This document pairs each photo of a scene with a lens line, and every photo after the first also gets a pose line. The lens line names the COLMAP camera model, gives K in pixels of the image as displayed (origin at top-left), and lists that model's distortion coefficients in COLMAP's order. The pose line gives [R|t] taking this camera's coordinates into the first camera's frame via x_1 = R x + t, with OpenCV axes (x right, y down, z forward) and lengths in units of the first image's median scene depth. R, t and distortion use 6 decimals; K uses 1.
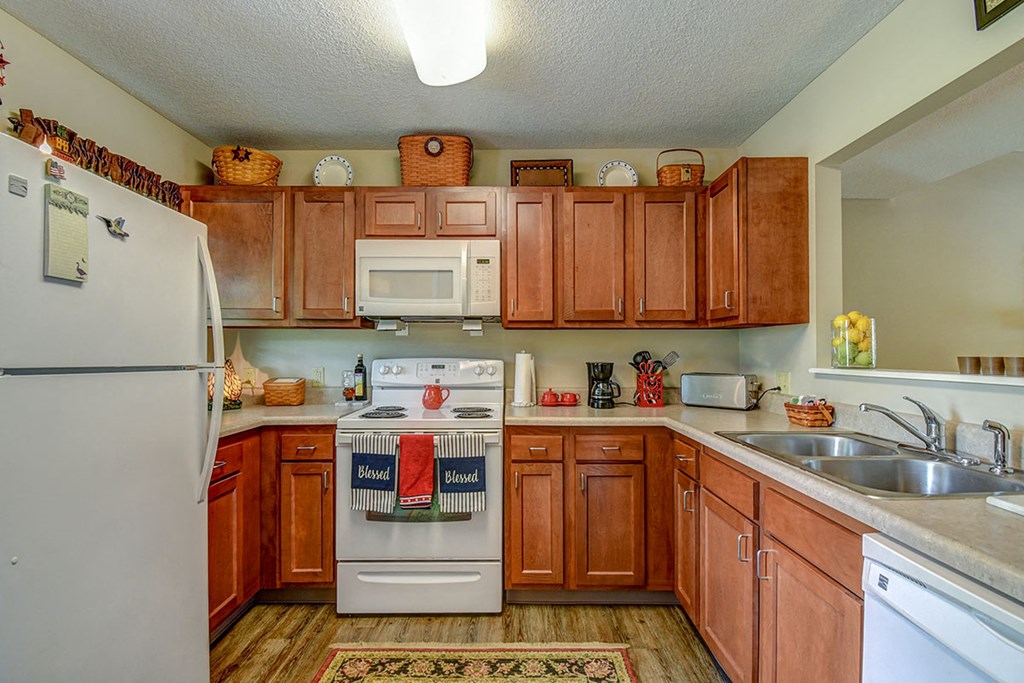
lens RADIAL K [[477.1, 0, 513.7], [0, 477.1, 349.6], [0, 0, 1]] dist [0.022514, -0.026639]
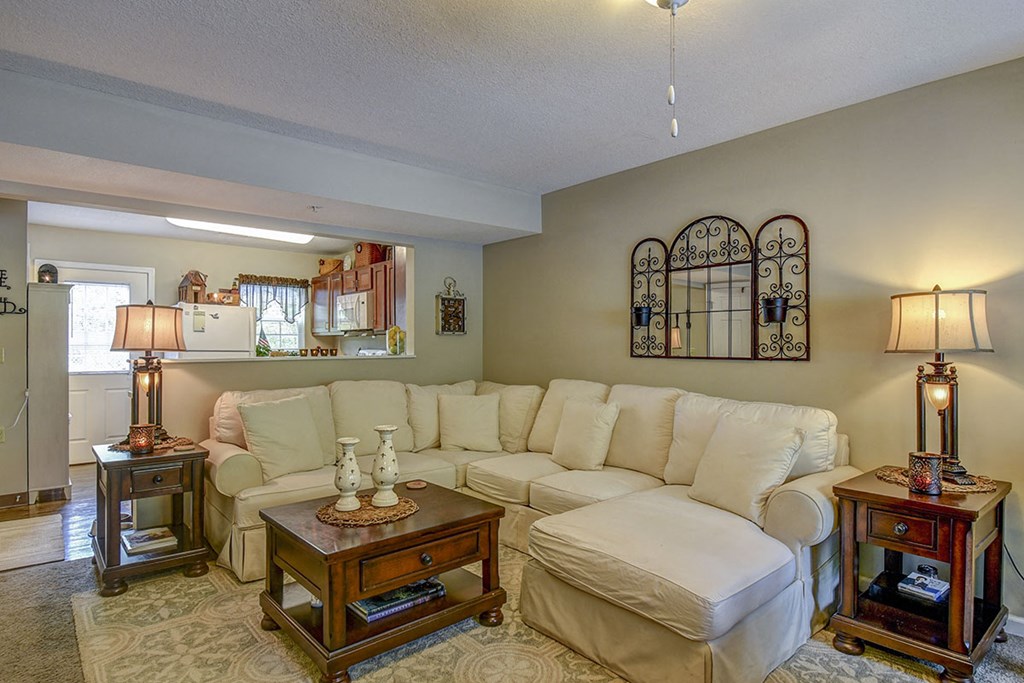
lens RADIAL K [[571.2, 0, 512.0], [0, 571.2, 341.5], [0, 0, 1]] dist [0.028612, -0.039811]
pose [[0.653969, -0.006175, -0.756496, 2.476829], [0.006378, 0.999976, -0.002649, -0.007125], [0.756494, -0.003093, 0.653993, -0.152276]]
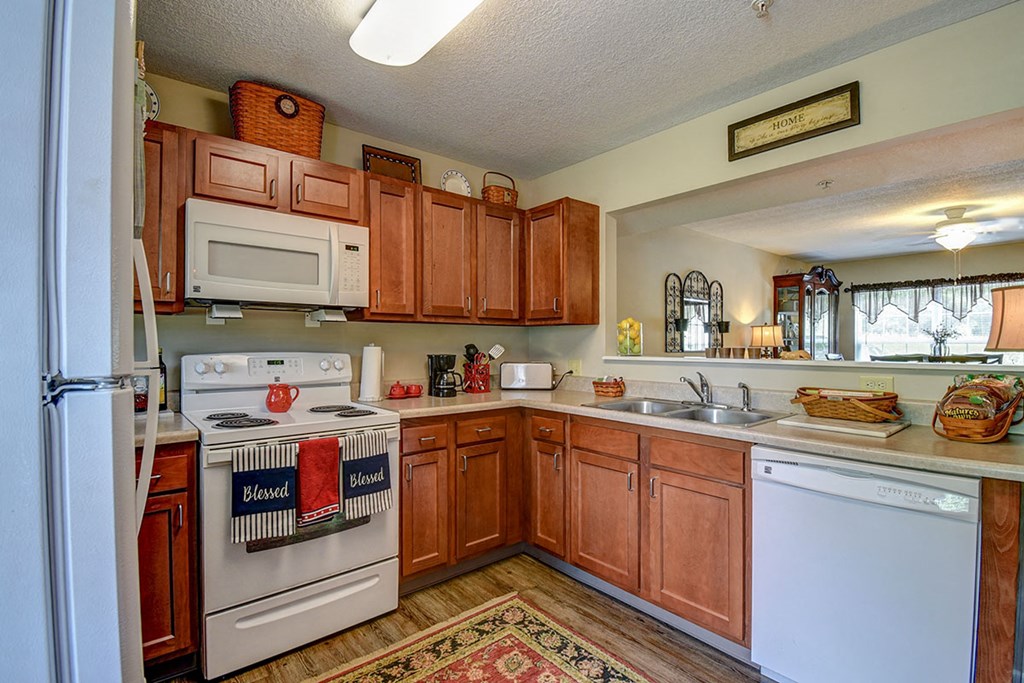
lens RADIAL K [[475.7, 0, 513.2], [0, 475.7, 345.4], [0, 0, 1]] dist [0.020836, -0.026474]
pose [[0.763434, -0.001483, 0.645884, -0.470267], [-0.002865, 0.999980, 0.005683, -0.000740], [-0.645880, -0.006189, 0.763414, 0.092751]]
